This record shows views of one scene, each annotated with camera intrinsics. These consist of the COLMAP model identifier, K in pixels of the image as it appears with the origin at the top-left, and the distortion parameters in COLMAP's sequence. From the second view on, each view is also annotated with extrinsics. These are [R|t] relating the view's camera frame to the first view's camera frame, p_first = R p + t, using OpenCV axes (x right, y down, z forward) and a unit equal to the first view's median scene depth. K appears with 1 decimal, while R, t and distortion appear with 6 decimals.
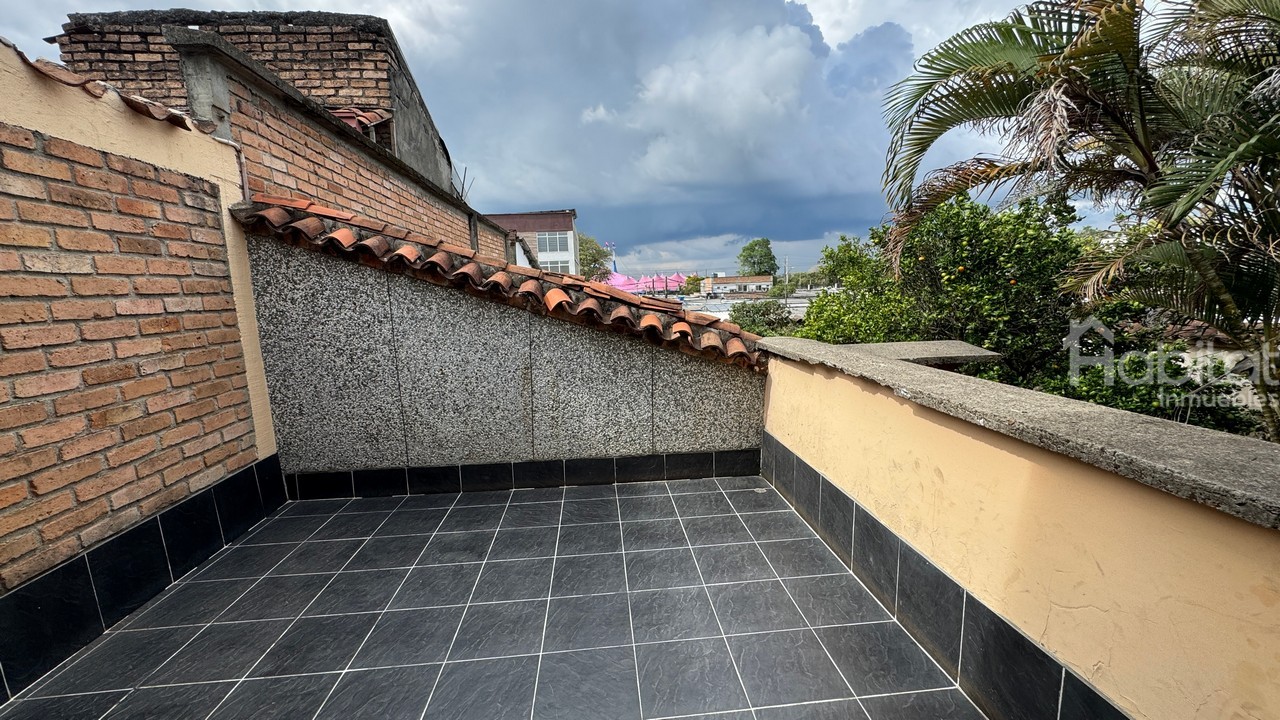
lens RADIAL K [[508.2, 0, 641.8], [0, 508.2, 356.0], [0, 0, 1]] dist [-0.000818, 0.000128]
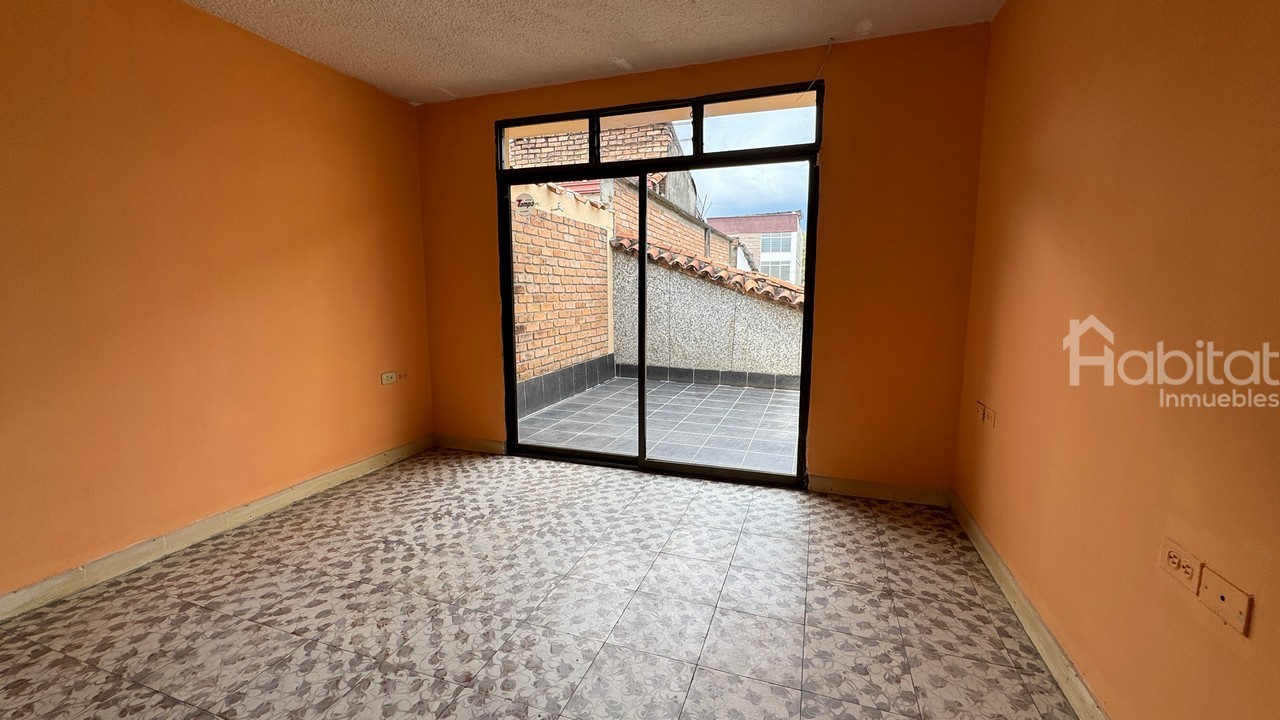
lens RADIAL K [[508.2, 0, 640.6], [0, 508.2, 357.0], [0, 0, 1]] dist [-0.000818, 0.000128]
pose [[0.909576, 0.090278, -0.405612, 0.244217], [-0.089174, 0.995780, 0.021664, 0.144990], [0.405856, 0.016465, 0.913789, -0.873408]]
